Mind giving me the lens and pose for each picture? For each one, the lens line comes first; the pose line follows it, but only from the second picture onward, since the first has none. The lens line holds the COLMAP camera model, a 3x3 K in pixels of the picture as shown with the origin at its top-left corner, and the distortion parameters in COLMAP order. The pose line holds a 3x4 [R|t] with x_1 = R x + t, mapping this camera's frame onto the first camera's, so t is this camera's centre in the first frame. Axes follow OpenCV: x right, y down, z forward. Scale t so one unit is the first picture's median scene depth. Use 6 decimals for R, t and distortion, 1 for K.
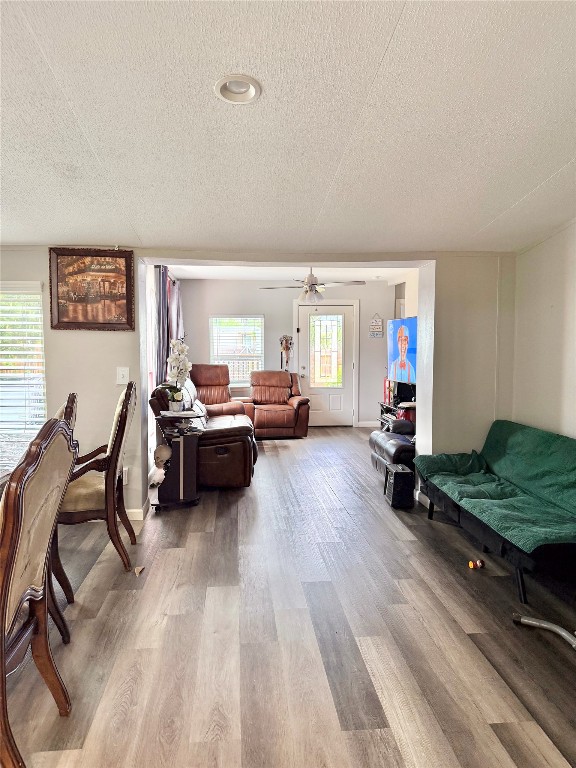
lens RADIAL K [[548.8, 0, 288.0], [0, 548.8, 384.0], [0, 0, 1]] dist [-0.004079, -0.004424]
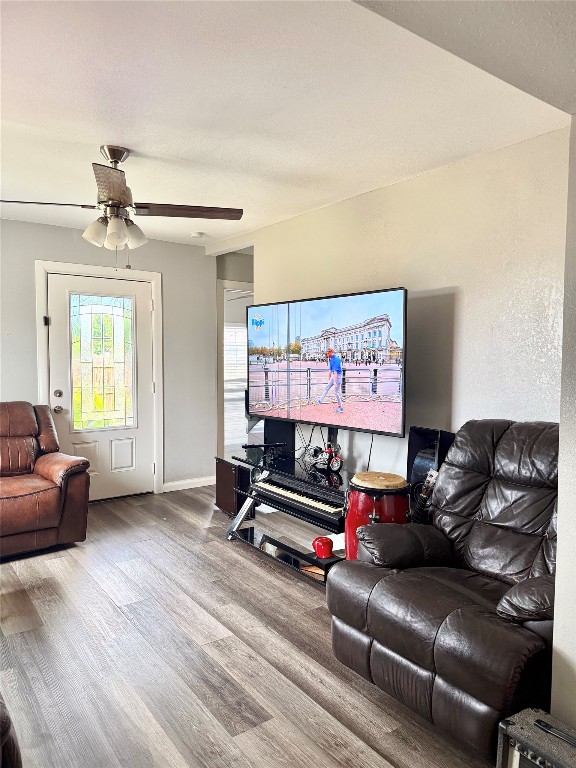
lens RADIAL K [[548.8, 0, 288.0], [0, 548.8, 384.0], [0, 0, 1]] dist [-0.004079, -0.004424]
pose [[0.866312, -0.023906, 0.498931, -0.045367], [0.031185, 0.999494, -0.006257, -0.030351], [-0.498529, 0.020980, 0.866619, 0.466133]]
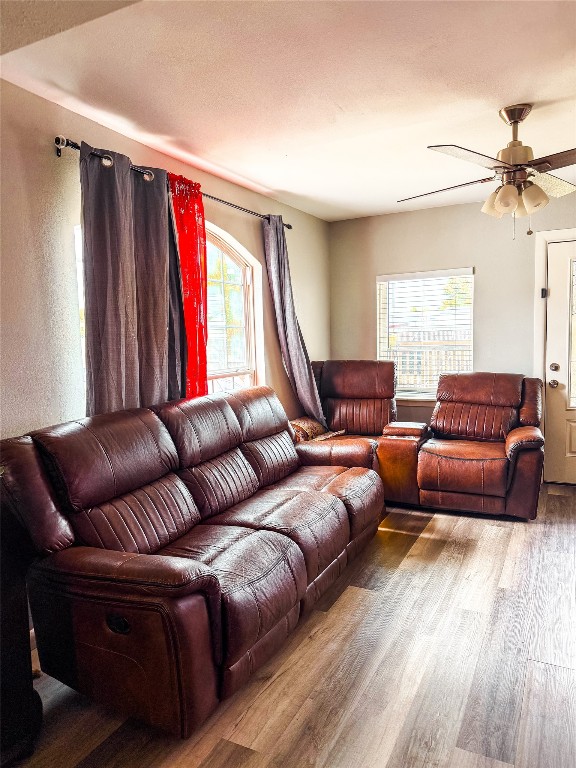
lens RADIAL K [[549.3, 0, 288.0], [0, 549.3, 384.0], [0, 0, 1]] dist [0.000720, -0.001591]
pose [[0.836194, 0.039826, -0.546985, 0.105266], [-0.019157, 0.998872, 0.043442, -0.033562], [0.548099, -0.025847, 0.836014, 0.469161]]
